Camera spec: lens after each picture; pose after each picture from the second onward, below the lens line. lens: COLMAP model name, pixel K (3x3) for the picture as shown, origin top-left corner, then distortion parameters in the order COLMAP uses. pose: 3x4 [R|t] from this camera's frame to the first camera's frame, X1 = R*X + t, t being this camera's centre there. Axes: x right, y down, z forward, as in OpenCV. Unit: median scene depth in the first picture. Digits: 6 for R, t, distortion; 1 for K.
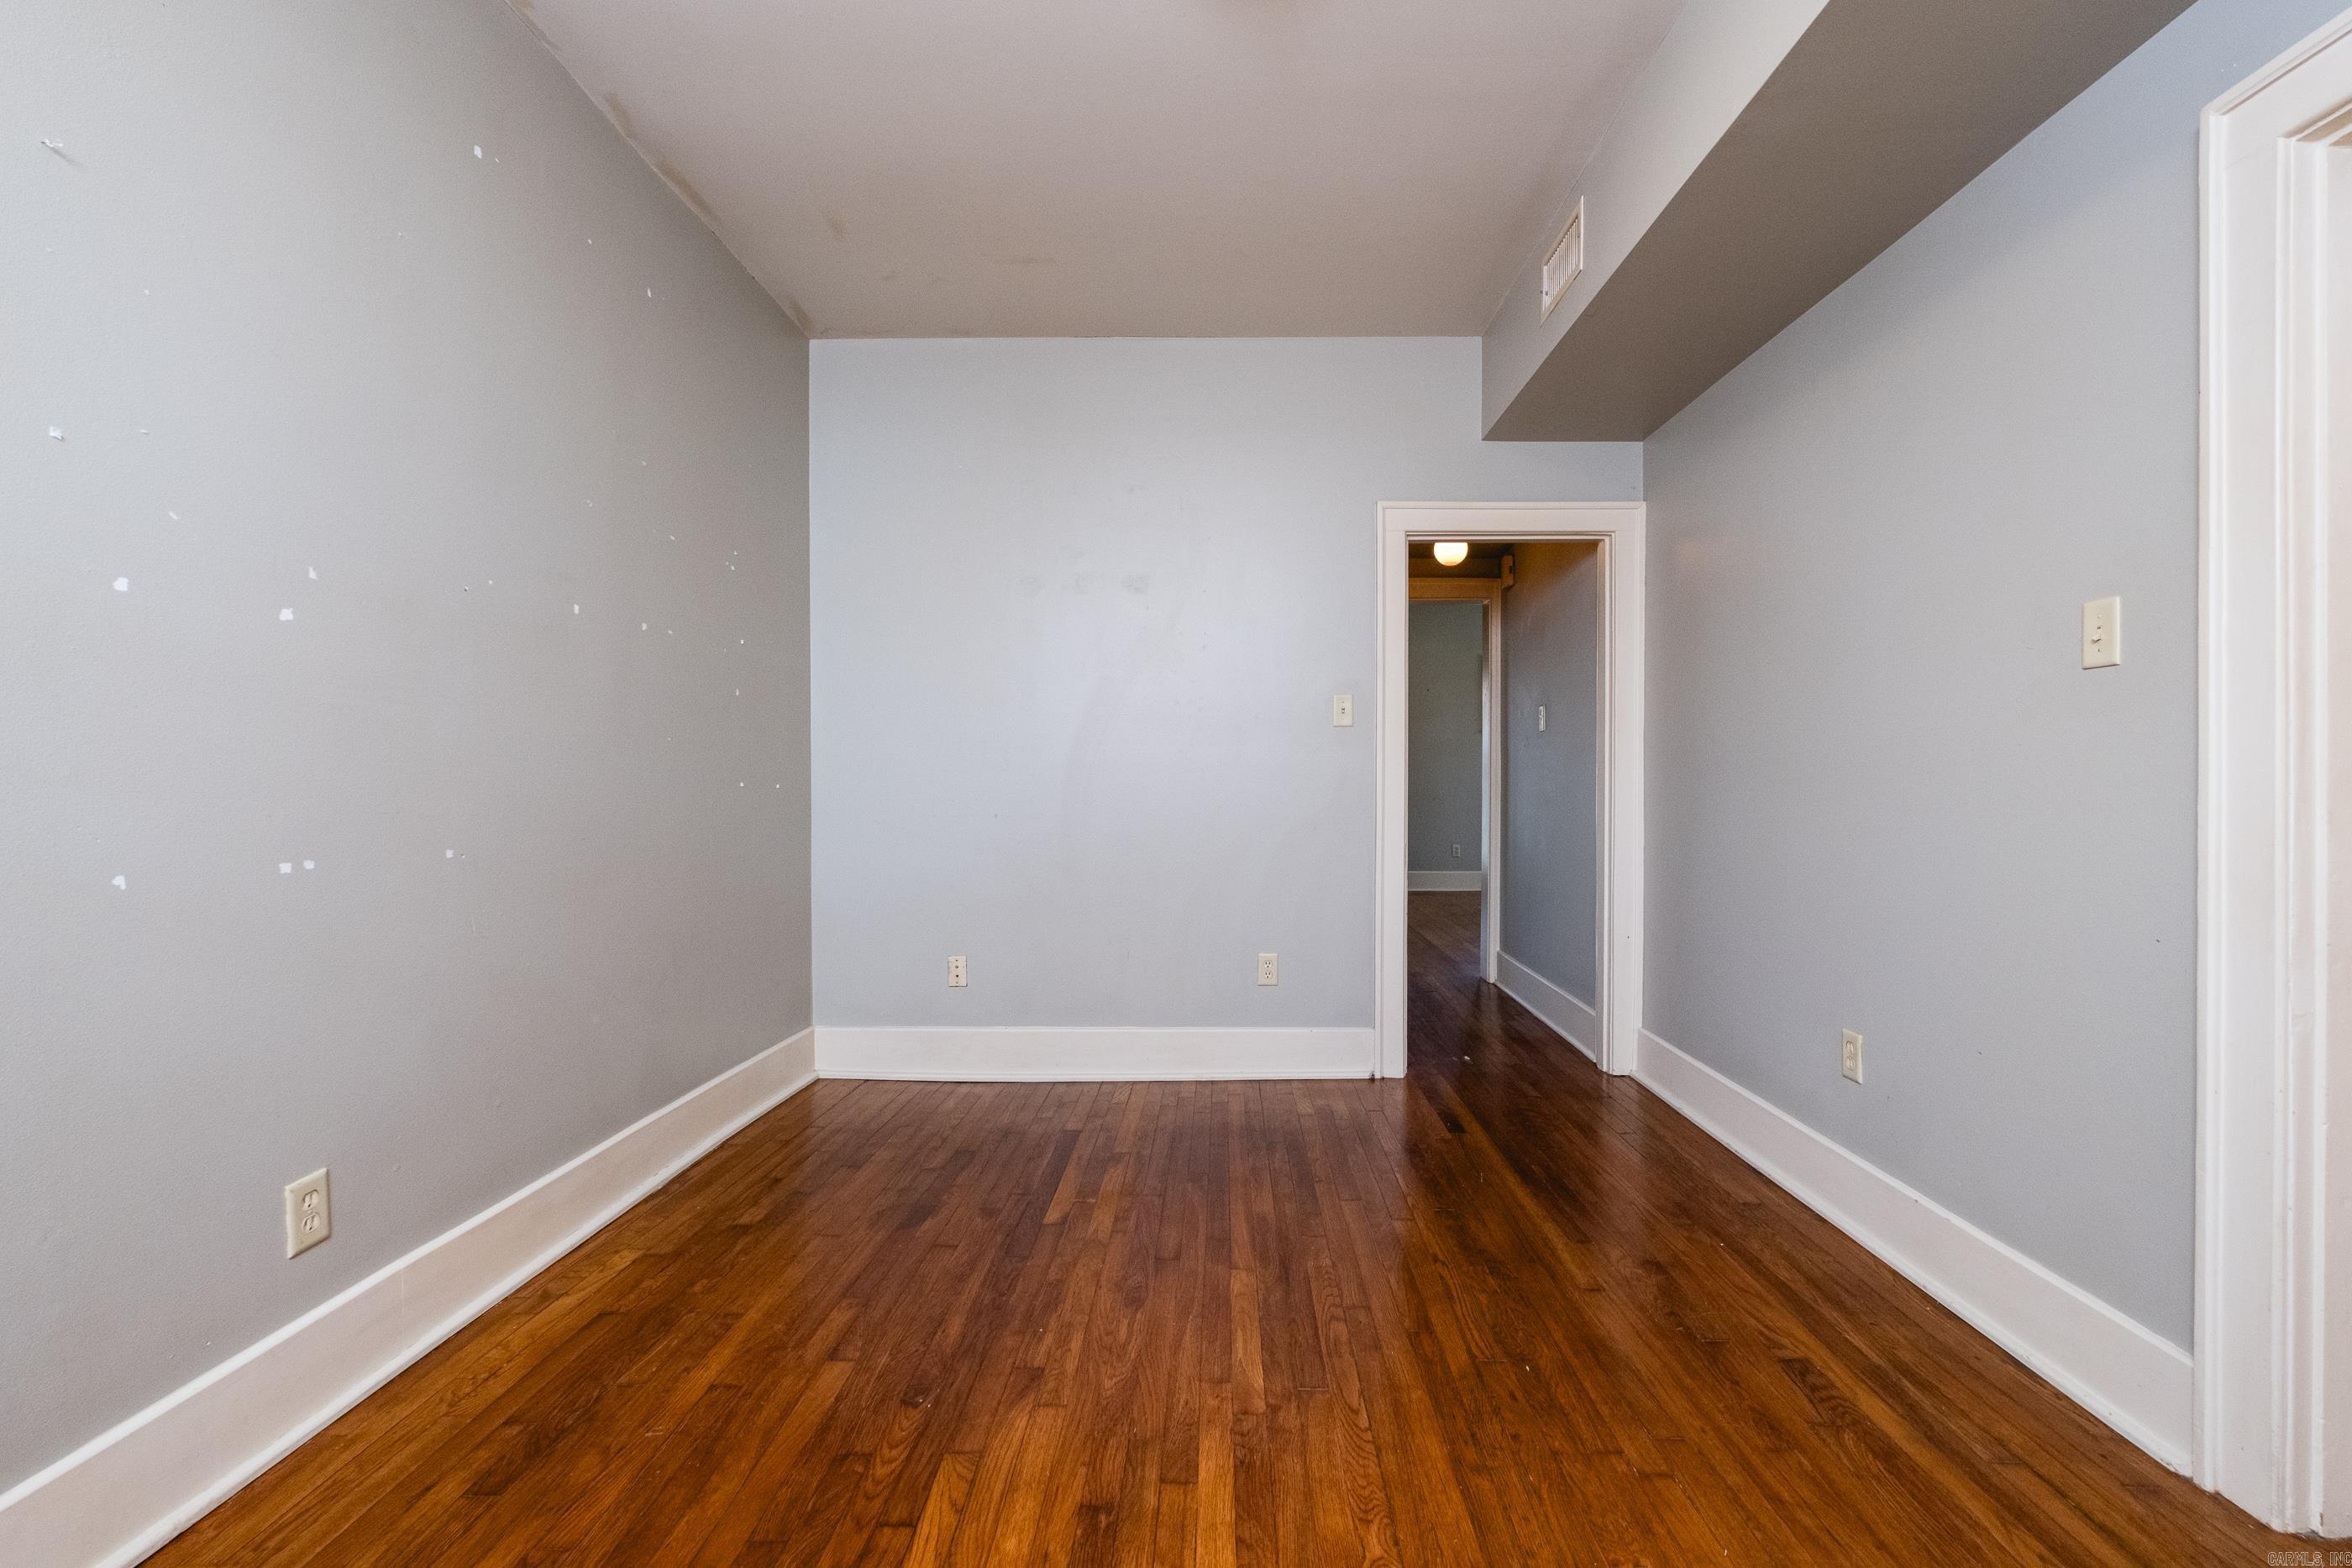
lens RADIAL K [[1025.0, 0, 1220.7], [0, 1025.0, 784.2], [0, 0, 1]] dist [0.002721, -0.003350]
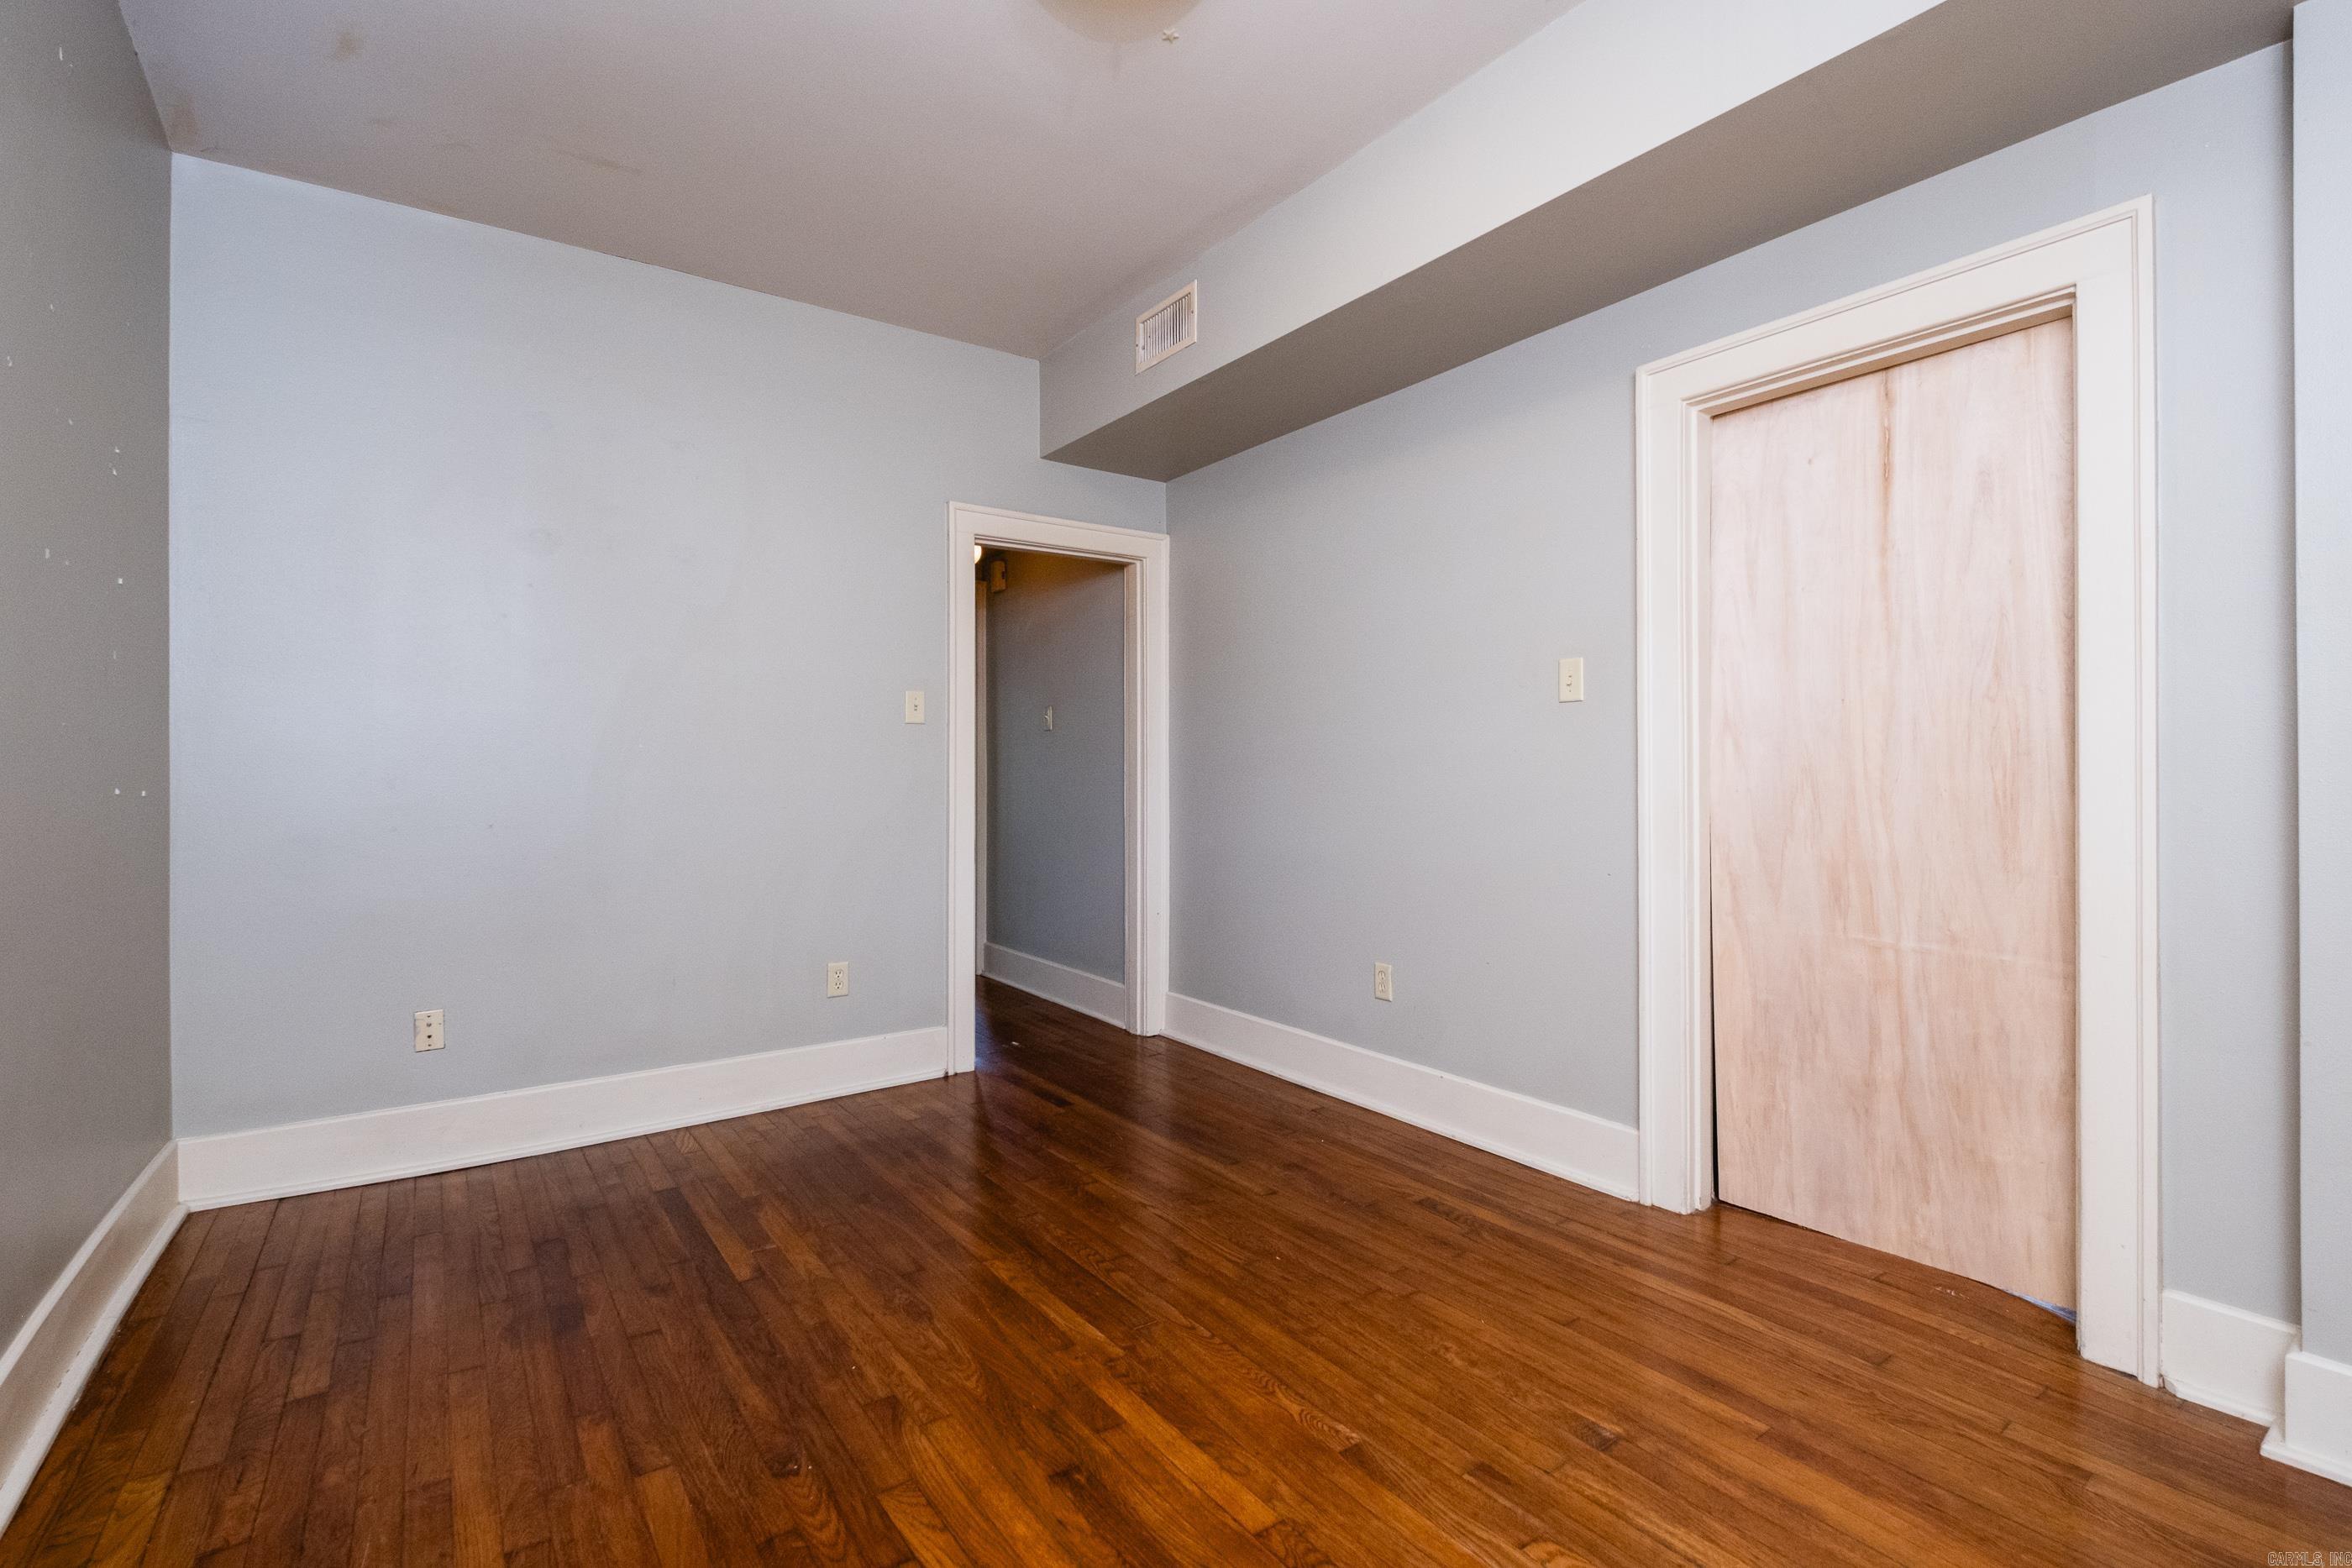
lens RADIAL K [[1071.6, 0, 1189.0], [0, 1071.6, 769.6], [0, 0, 1]] dist [0.006206, -0.005366]
pose [[0.810177, -0.003217, 0.586176, -0.416585], [0.009428, 0.999927, -0.007543, -0.002824], [-0.586109, 0.011638, 0.810148, 0.016574]]
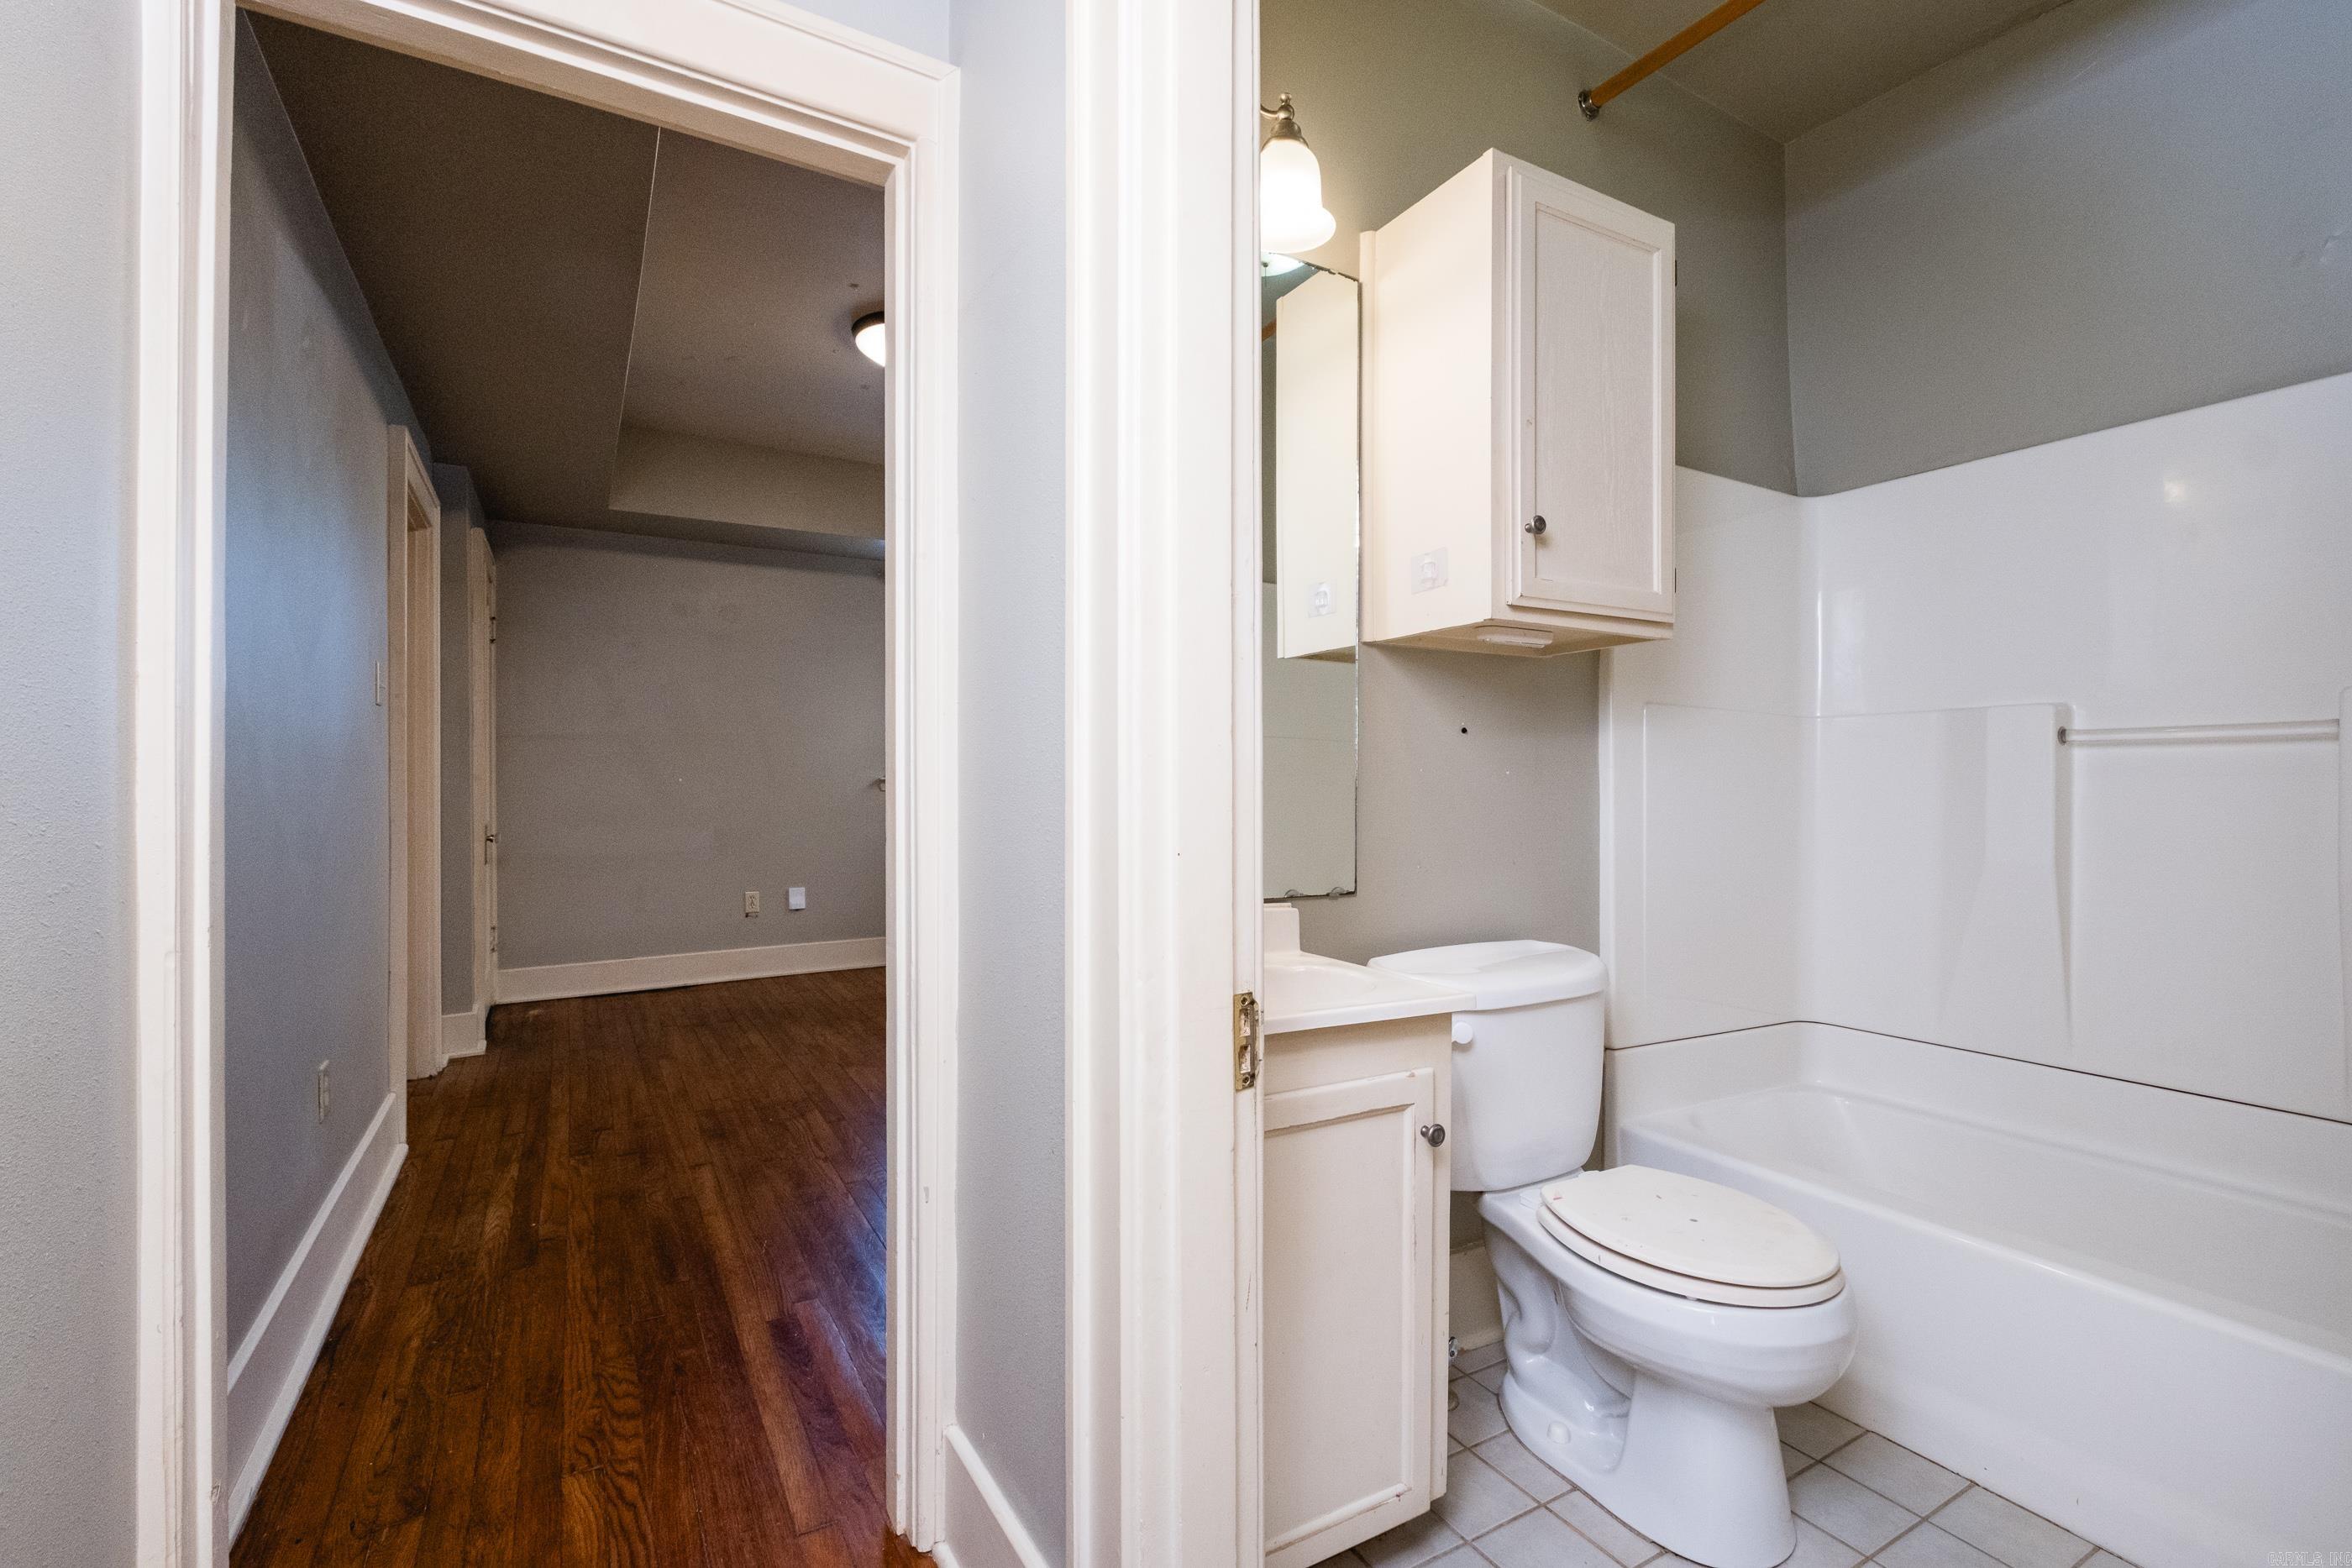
lens RADIAL K [[1025.0, 0, 1180.3], [0, 1025.0, 774.9], [0, 0, 1]] dist [0.002721, -0.003350]
pose [[-0.865533, 0.004433, -0.500832, 0.434885], [0.002541, 0.999987, 0.004460, 0.000718], [0.500845, 0.002588, -0.865533, 2.169766]]
